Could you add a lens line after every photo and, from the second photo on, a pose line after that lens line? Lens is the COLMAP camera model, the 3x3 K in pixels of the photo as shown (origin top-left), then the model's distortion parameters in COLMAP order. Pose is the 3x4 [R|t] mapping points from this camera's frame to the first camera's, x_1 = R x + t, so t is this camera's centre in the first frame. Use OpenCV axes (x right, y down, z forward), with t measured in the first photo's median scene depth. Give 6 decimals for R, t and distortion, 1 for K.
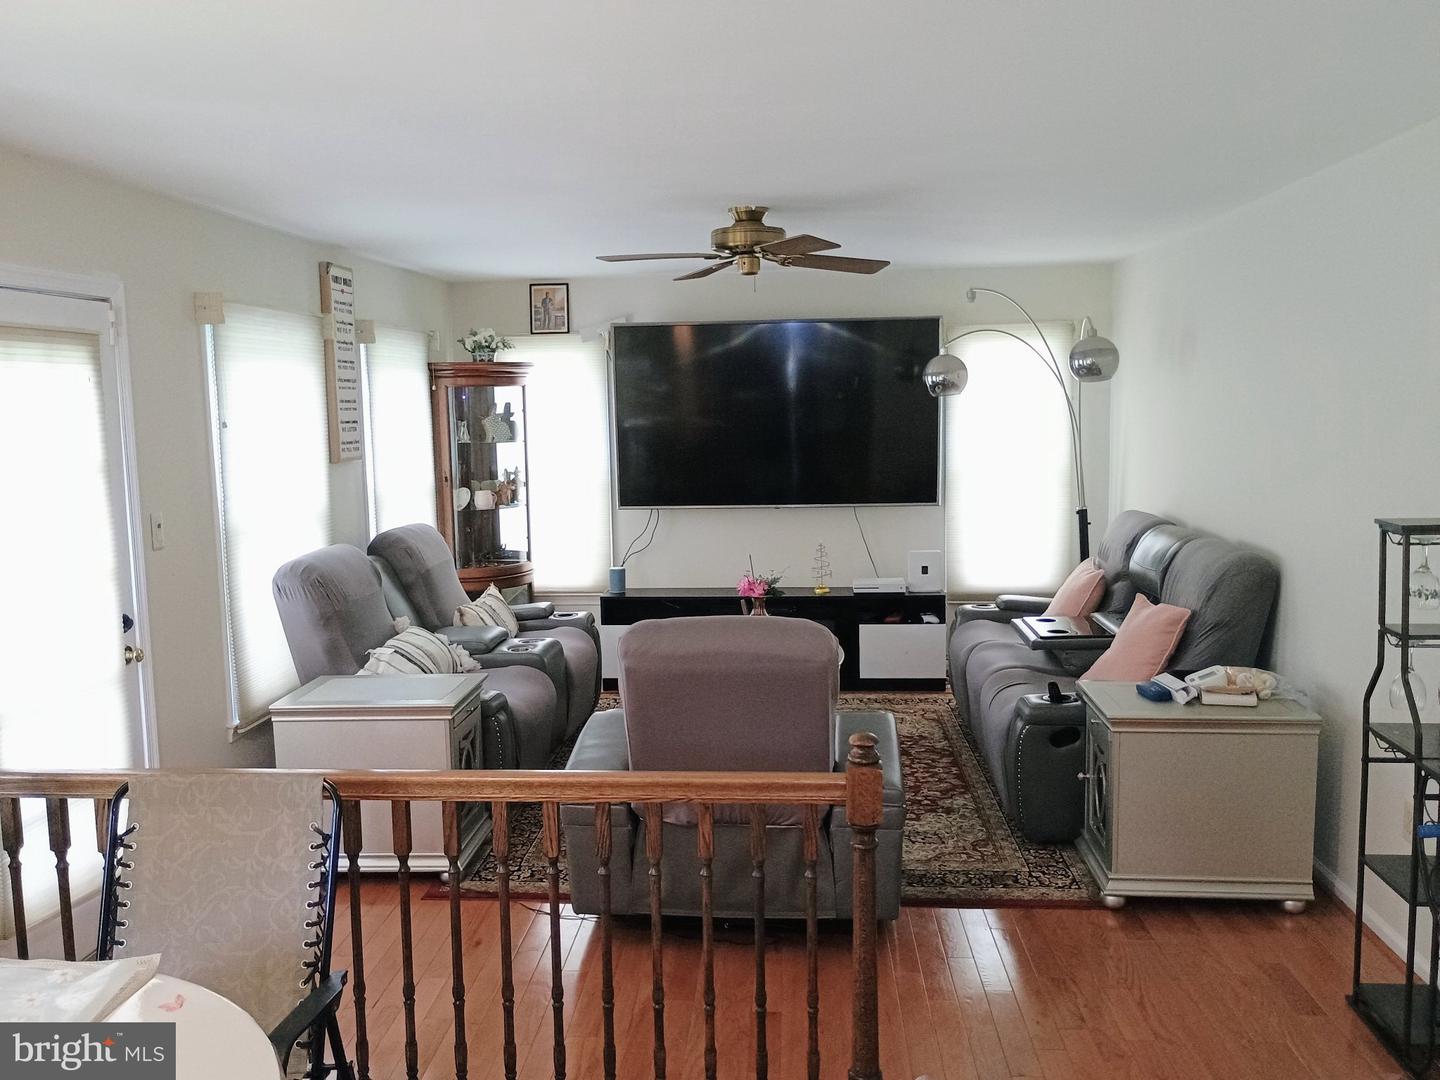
lens RADIAL K [[1199.0, 0, 725.4], [0, 1199.0, 547.3], [0, 0, 1]] dist [0.065543, -0.025539]
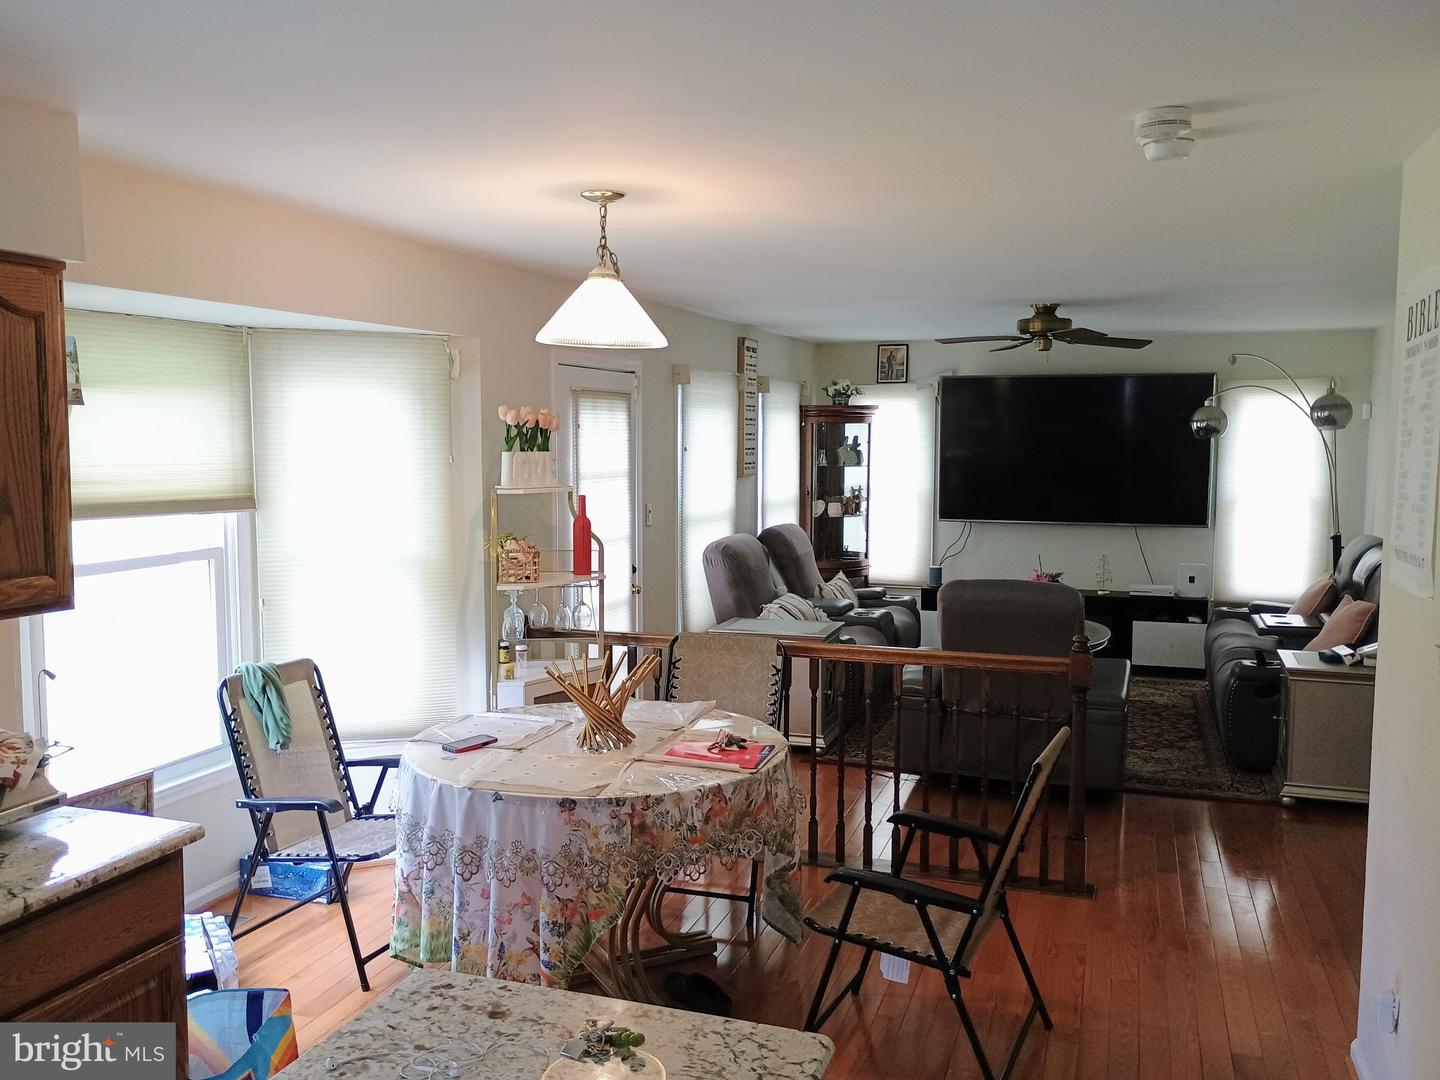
lens RADIAL K [[1199.0, 0, 722.5], [0, 1199.0, 544.1], [0, 0, 1]] dist [0.065543, -0.025539]
pose [[0.964765, 0.045319, -0.259183, 0.026398], [-0.052164, 0.998446, -0.019590, 0.036994], [0.257892, 0.032420, 0.965630, -0.360318]]
